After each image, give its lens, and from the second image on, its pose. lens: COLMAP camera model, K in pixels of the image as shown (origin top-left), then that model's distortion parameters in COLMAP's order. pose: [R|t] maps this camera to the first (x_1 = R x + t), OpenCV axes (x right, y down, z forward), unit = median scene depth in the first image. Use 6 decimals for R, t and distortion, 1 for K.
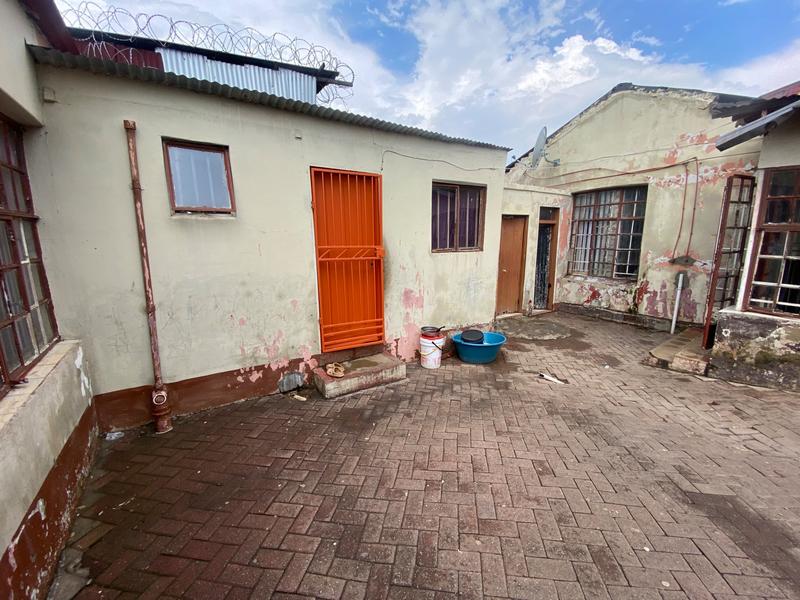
lens RADIAL K [[322.2, 0, 402.0], [0, 322.2, 303.1], [0, 0, 1]] dist [-0.000941, -0.000926]
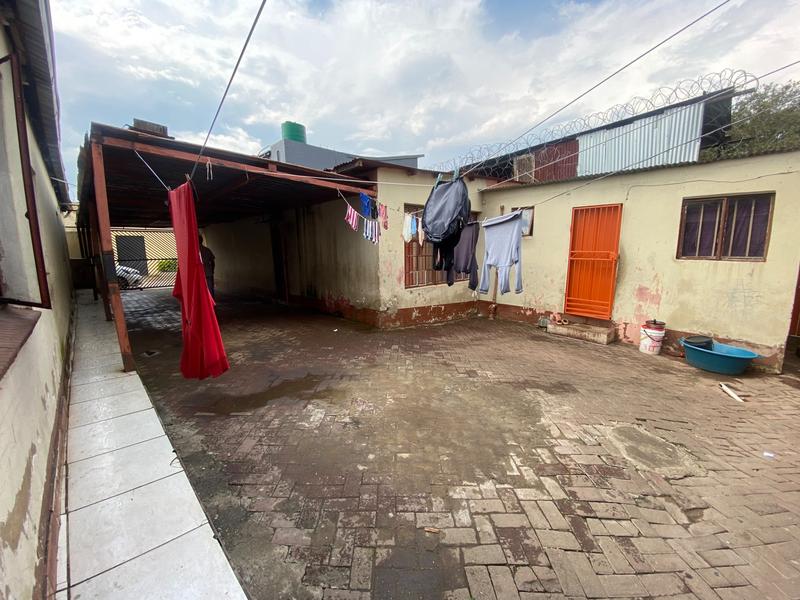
lens RADIAL K [[322.2, 0, 398.3], [0, 322.2, 295.7], [0, 0, 1]] dist [-0.000941, -0.000926]
pose [[0.173674, 0.154909, -0.972543, 1.222357], [-0.191218, 0.974060, 0.121004, 0.025879], [0.966060, 0.164953, 0.198791, -0.206470]]
